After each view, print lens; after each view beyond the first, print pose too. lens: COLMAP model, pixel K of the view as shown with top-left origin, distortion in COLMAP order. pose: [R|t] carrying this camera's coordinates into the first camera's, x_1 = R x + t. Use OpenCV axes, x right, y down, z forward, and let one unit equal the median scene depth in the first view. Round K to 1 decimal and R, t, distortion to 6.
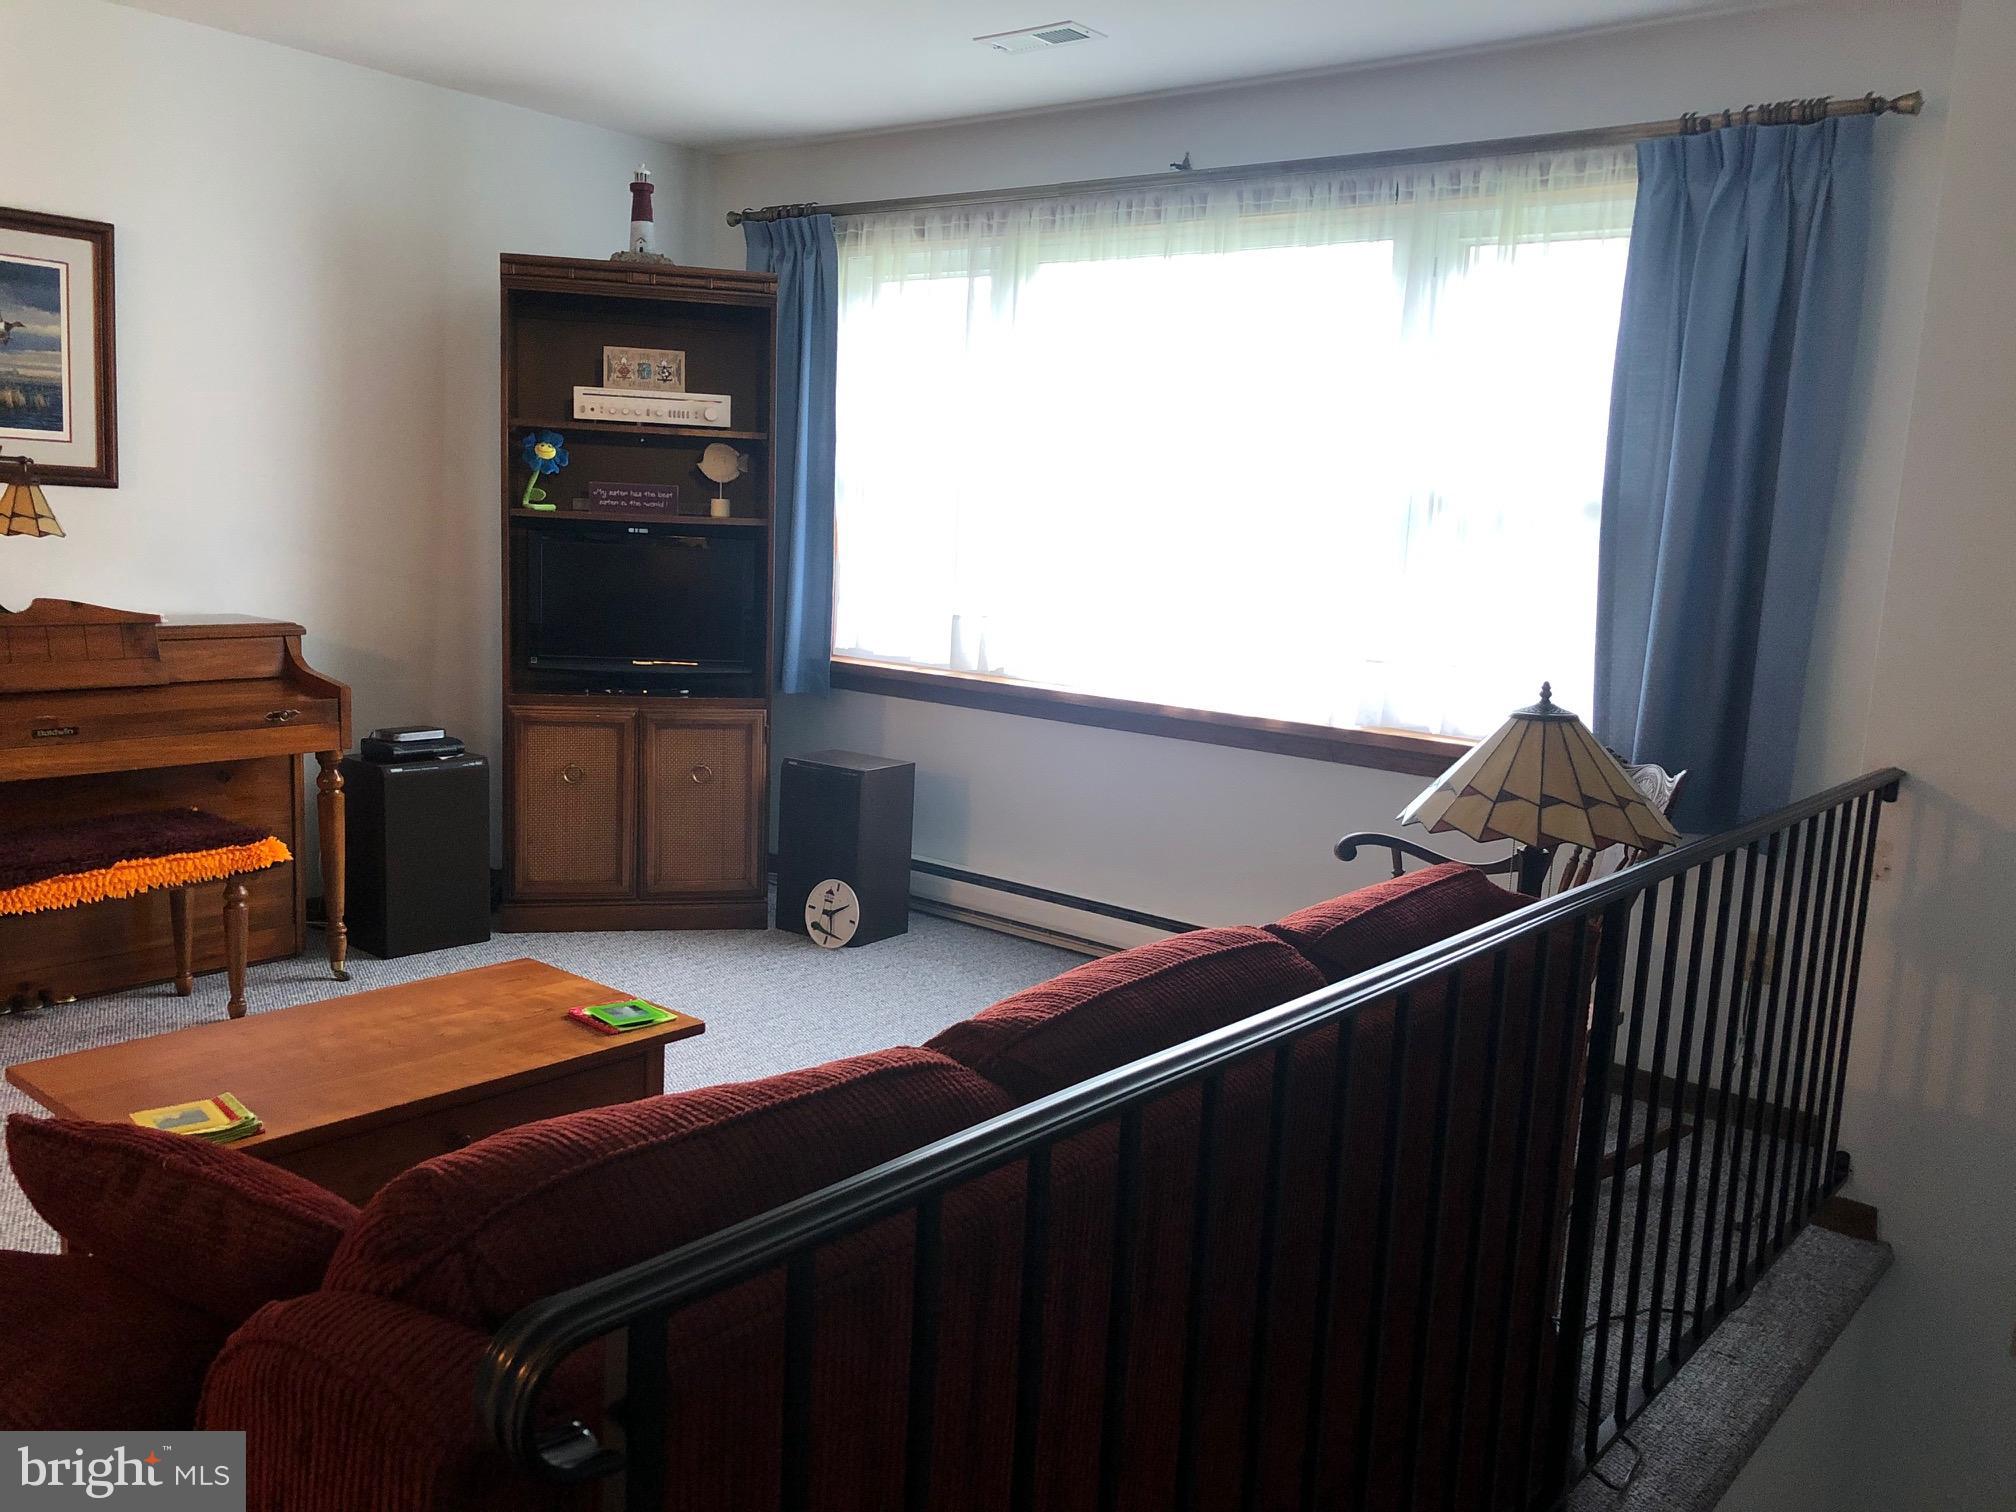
lens RADIAL K [[1641.8, 0, 1005.2], [0, 1641.8, 749.9], [0, 0, 1]] dist [0.030735, -0.052469]
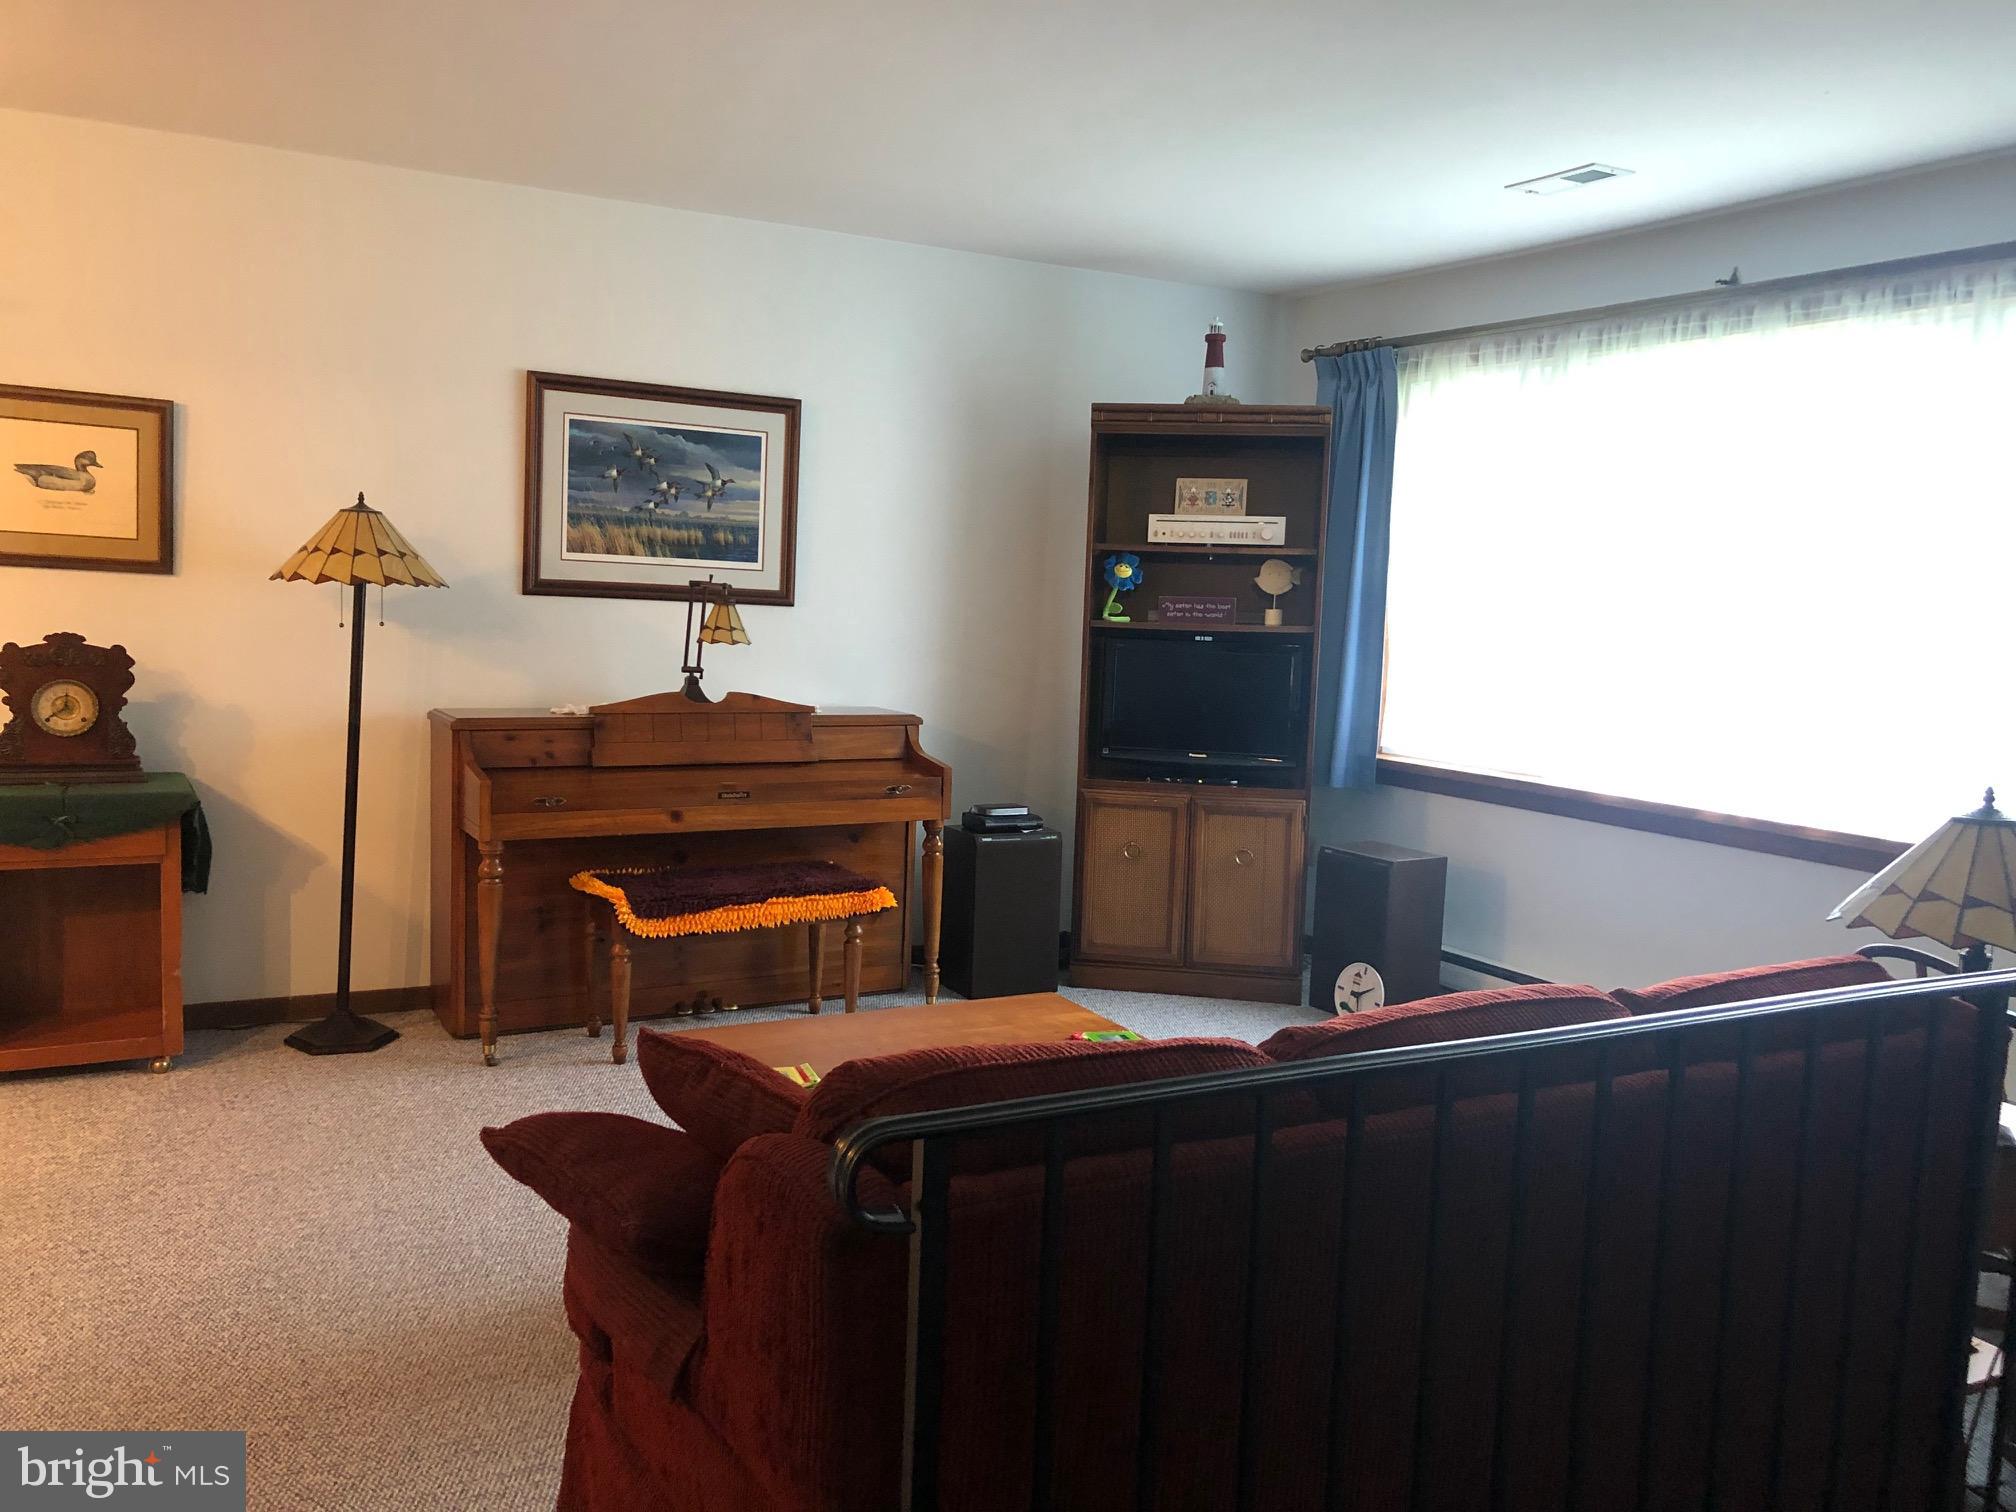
lens RADIAL K [[1641.8, 0, 1005.2], [0, 1641.8, 749.9], [0, 0, 1]] dist [0.030735, -0.052469]
pose [[0.925732, 0.023518, -0.377449, 0.083901], [-0.047452, 0.997400, -0.054235, 0.010783], [0.375192, 0.068118, 0.924441, -0.088506]]
